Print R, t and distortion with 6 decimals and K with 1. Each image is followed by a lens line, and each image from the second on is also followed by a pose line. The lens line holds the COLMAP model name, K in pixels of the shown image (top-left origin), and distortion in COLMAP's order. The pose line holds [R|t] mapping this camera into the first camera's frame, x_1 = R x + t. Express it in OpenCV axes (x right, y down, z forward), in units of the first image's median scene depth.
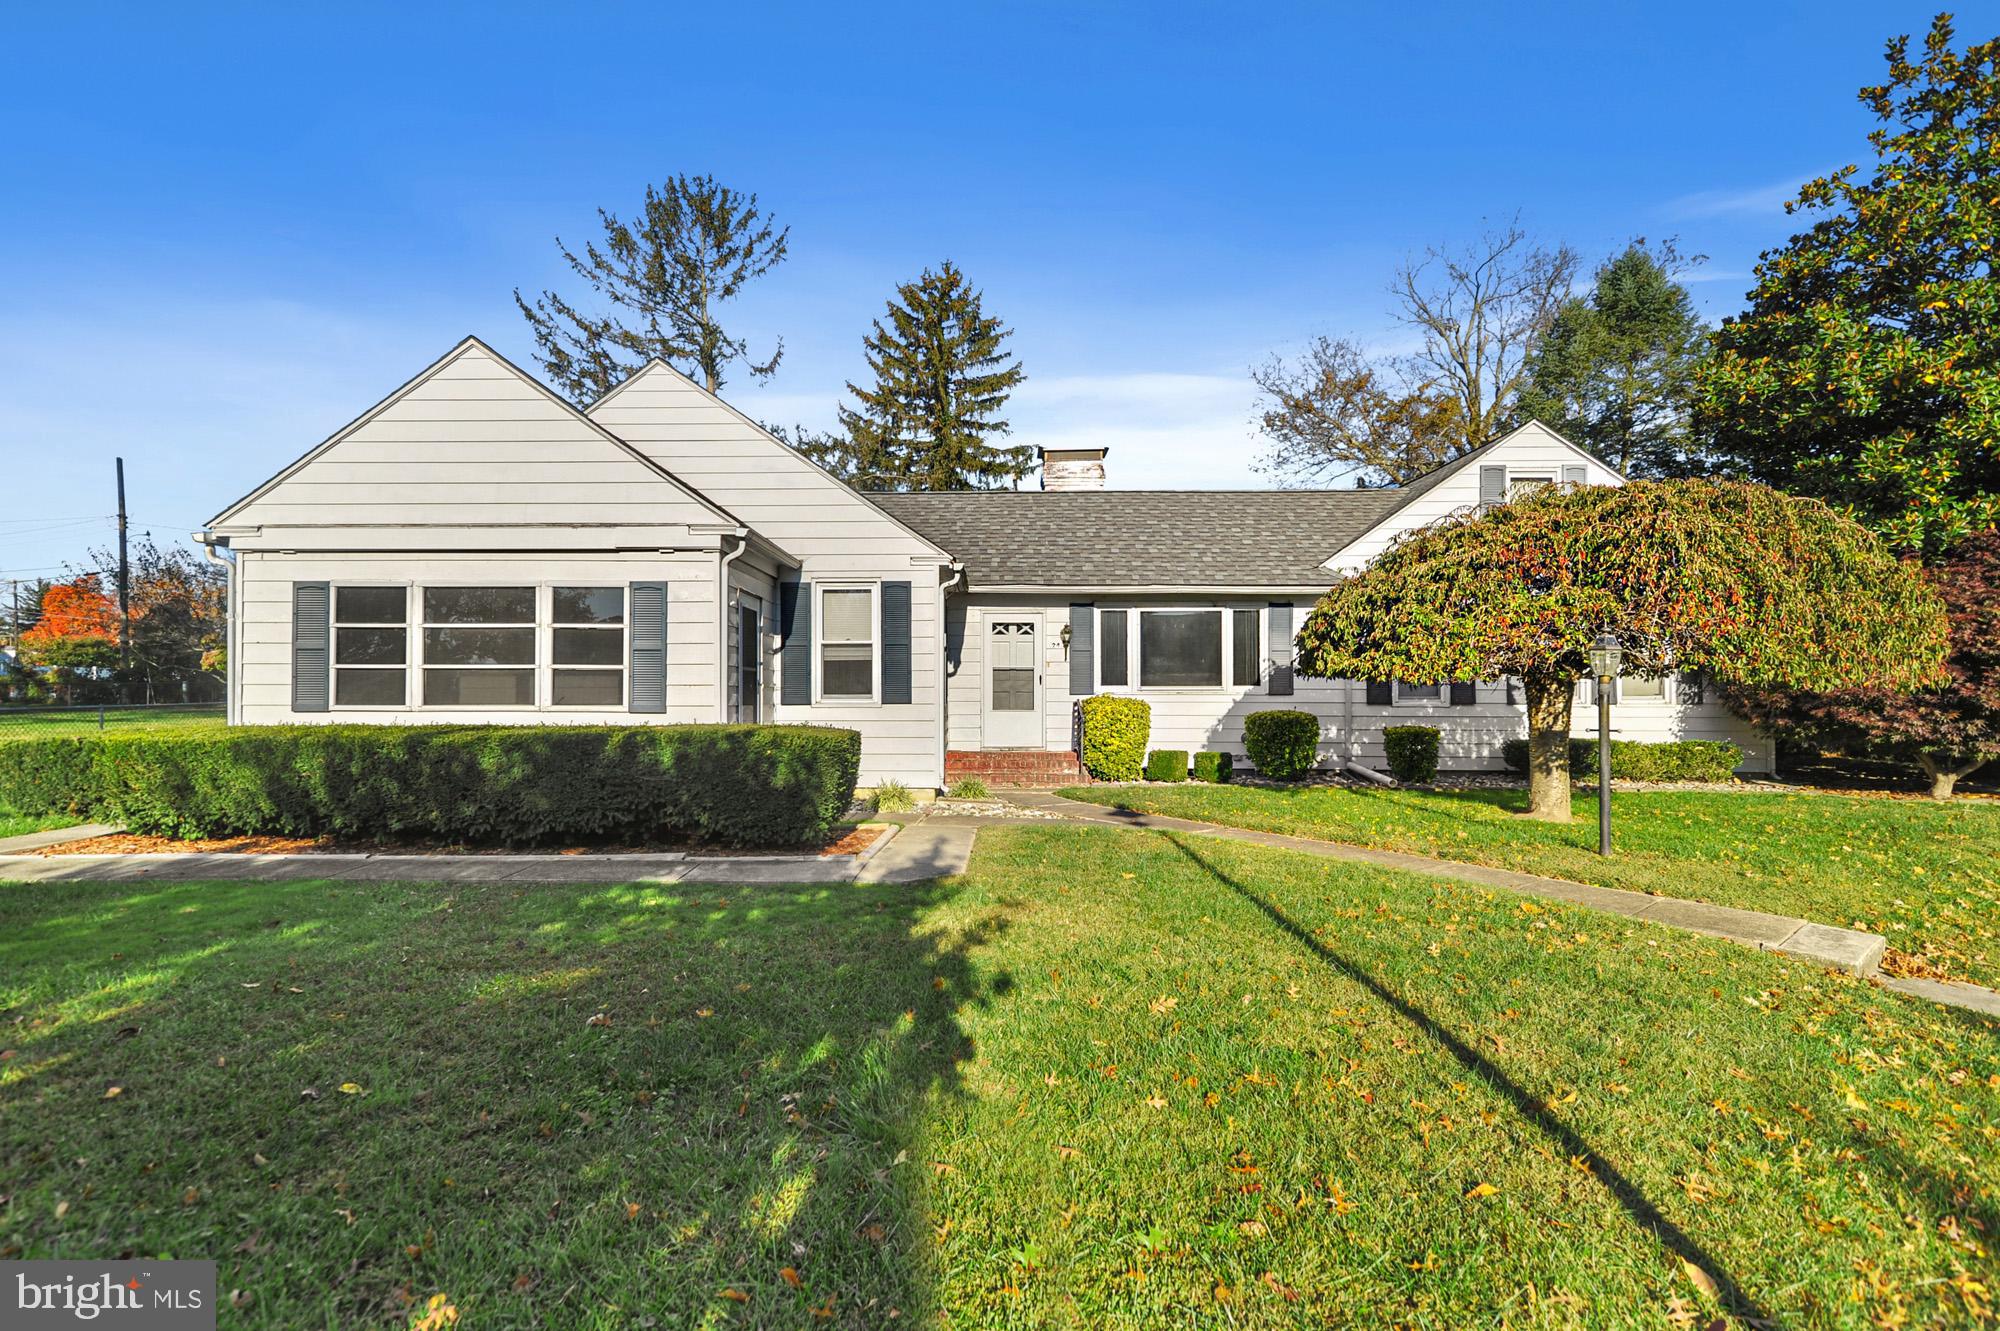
lens RADIAL K [[914.2, 0, 998.7], [0, 914.2, 677.9], [0, 0, 1]] dist [0.003332, 0.001622]
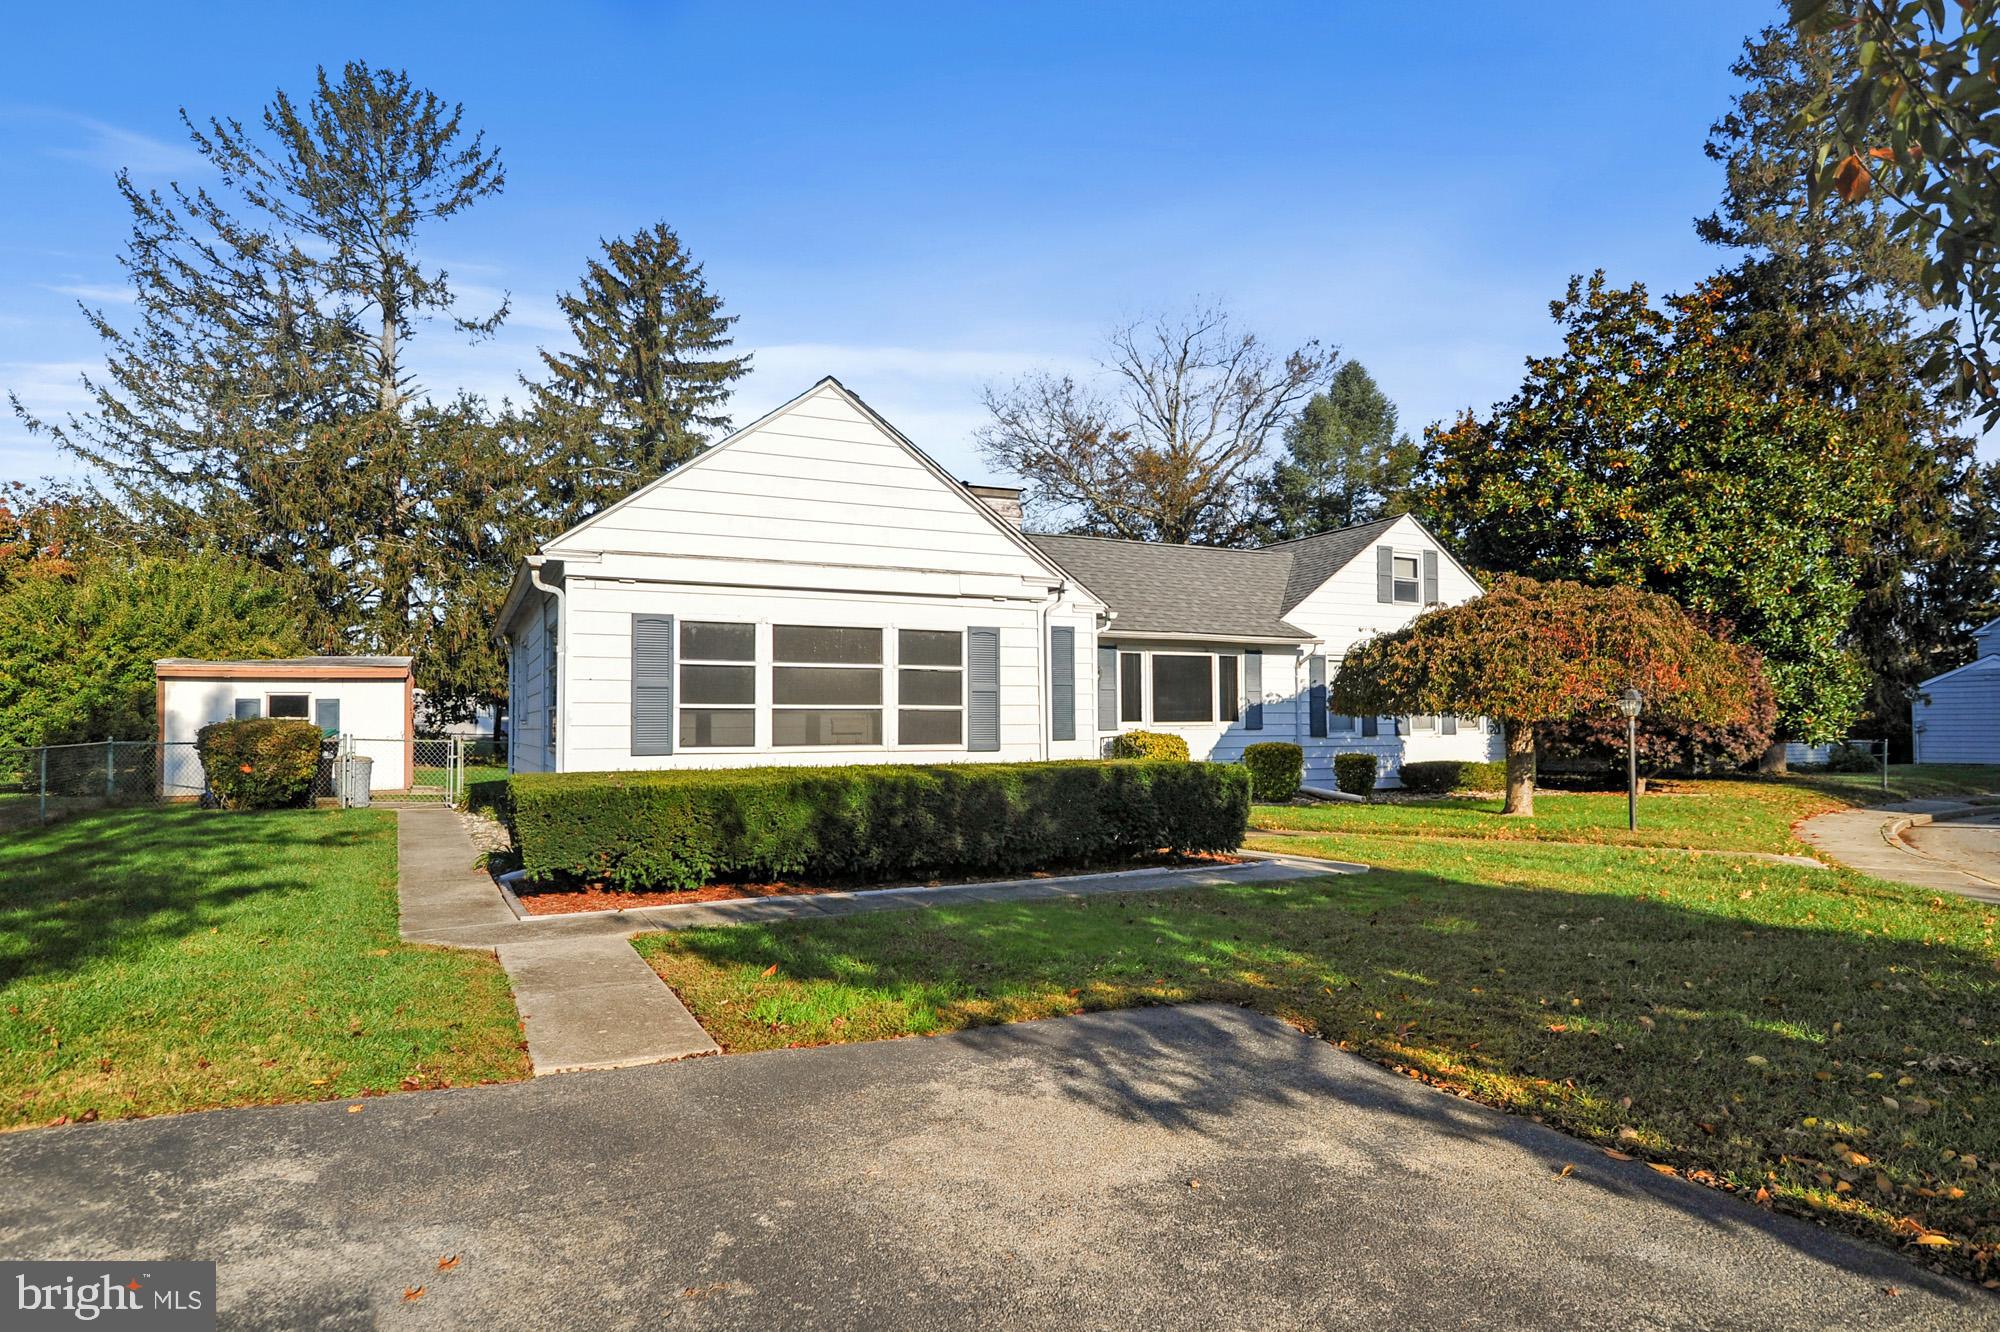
lens RADIAL K [[1098.8, 0, 999.4], [0, 1098.8, 677.8], [0, 0, 1]] dist [-0.026062, -0.001122]
pose [[0.888177, 0.013602, 0.459300, -0.735721], [0.000487, 0.999533, -0.030542, -0.005792], [-0.459501, 0.027351, 0.887756, -0.107720]]
